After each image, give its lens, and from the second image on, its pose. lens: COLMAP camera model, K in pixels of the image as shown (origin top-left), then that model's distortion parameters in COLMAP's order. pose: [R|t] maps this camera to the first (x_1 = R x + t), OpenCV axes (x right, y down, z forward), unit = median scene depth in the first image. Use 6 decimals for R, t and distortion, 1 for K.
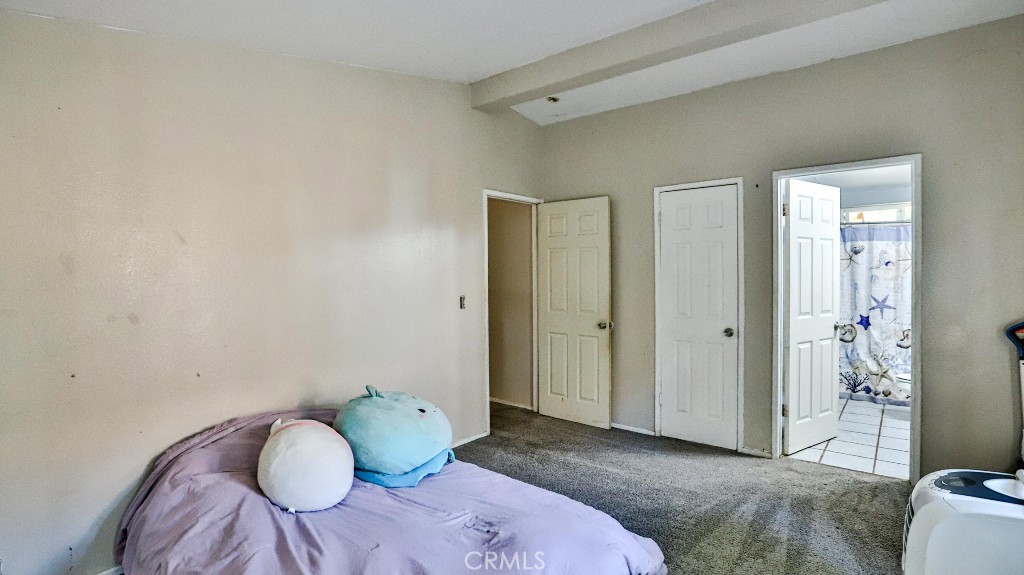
lens RADIAL K [[505.8, 0, 515.9], [0, 505.8, 279.8], [0, 0, 1]] dist [-0.032561, 0.016727]
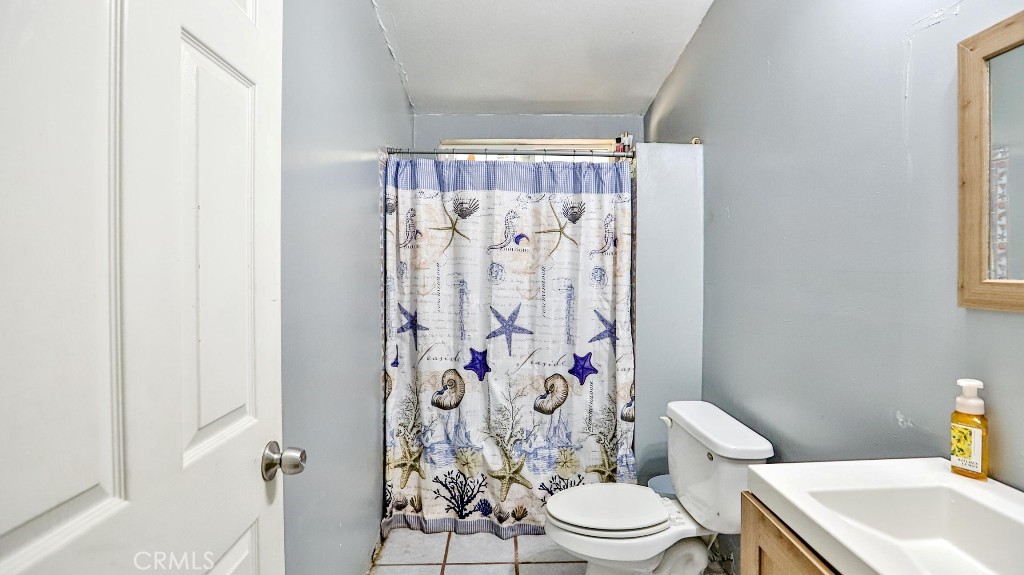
lens RADIAL K [[505.8, 0, 517.8], [0, 505.8, 281.9], [0, 0, 1]] dist [-0.032561, 0.016727]
pose [[0.762707, -0.009638, 0.646673, 0.426477], [-0.000494, 0.999880, 0.015485, 0.001018], [-0.646744, -0.012130, 0.762610, 0.625778]]
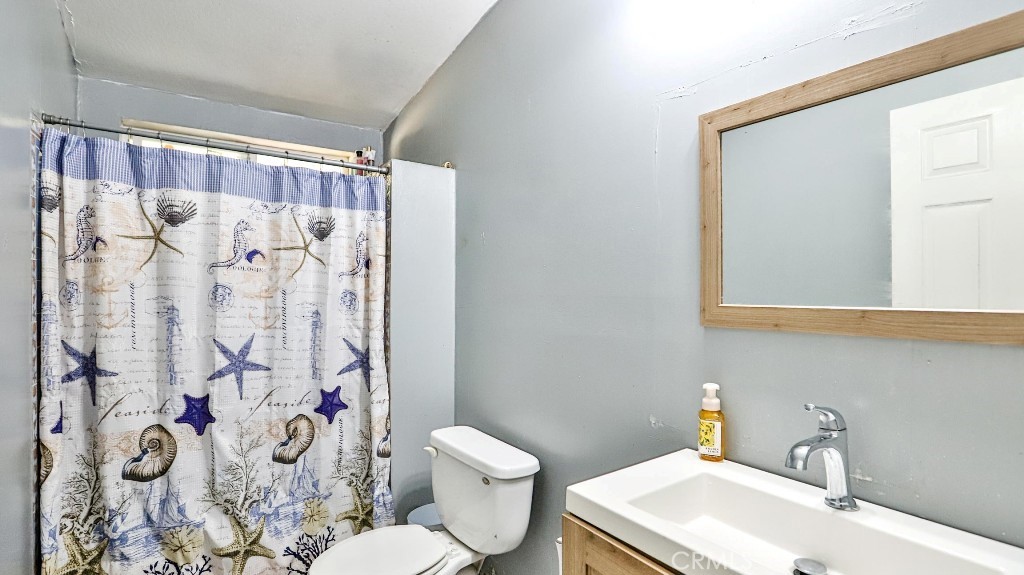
lens RADIAL K [[505.8, 0, 493.5], [0, 505.8, 297.5], [0, 0, 1]] dist [-0.032561, 0.016727]
pose [[0.291662, -0.001555, 0.956520, 0.418734], [-0.001328, 0.999997, 0.002030, -0.000653], [-0.956521, -0.001862, 0.291659, 0.697461]]
